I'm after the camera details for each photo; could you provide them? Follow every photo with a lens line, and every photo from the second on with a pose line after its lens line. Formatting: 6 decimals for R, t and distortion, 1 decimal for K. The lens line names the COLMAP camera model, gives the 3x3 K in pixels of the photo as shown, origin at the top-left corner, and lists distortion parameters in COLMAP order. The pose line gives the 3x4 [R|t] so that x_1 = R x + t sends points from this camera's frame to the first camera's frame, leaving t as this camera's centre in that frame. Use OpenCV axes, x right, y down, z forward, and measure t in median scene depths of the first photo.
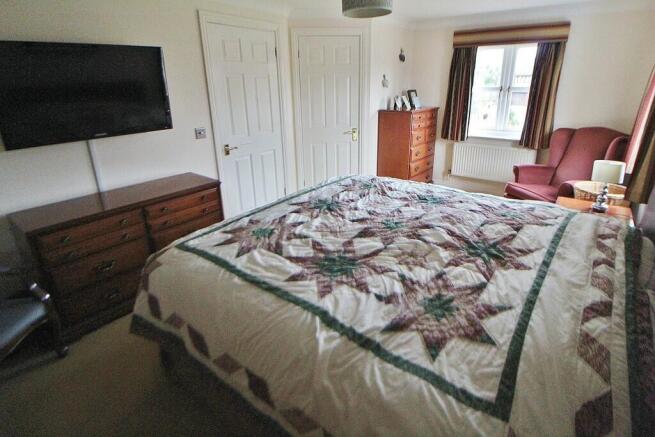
lens RADIAL K [[357.2, 0, 327.5], [0, 357.2, 218.5], [0, 0, 1]] dist [-0.014414, -0.000361]
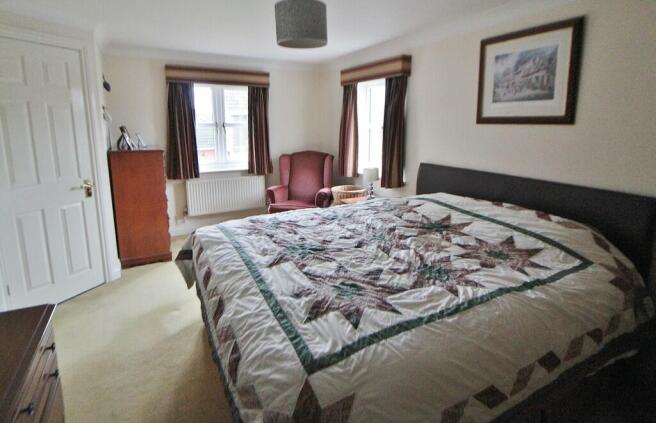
lens RADIAL K [[389.8, 0, 328.0], [0, 389.8, 211.5], [0, 0, 1]] dist [-0.016168, -0.000407]
pose [[0.304743, -0.194271, 0.932411, -1.000956], [0.333781, 0.938675, 0.086485, -0.219622], [-0.892032, 0.284865, 0.350899, 0.721471]]
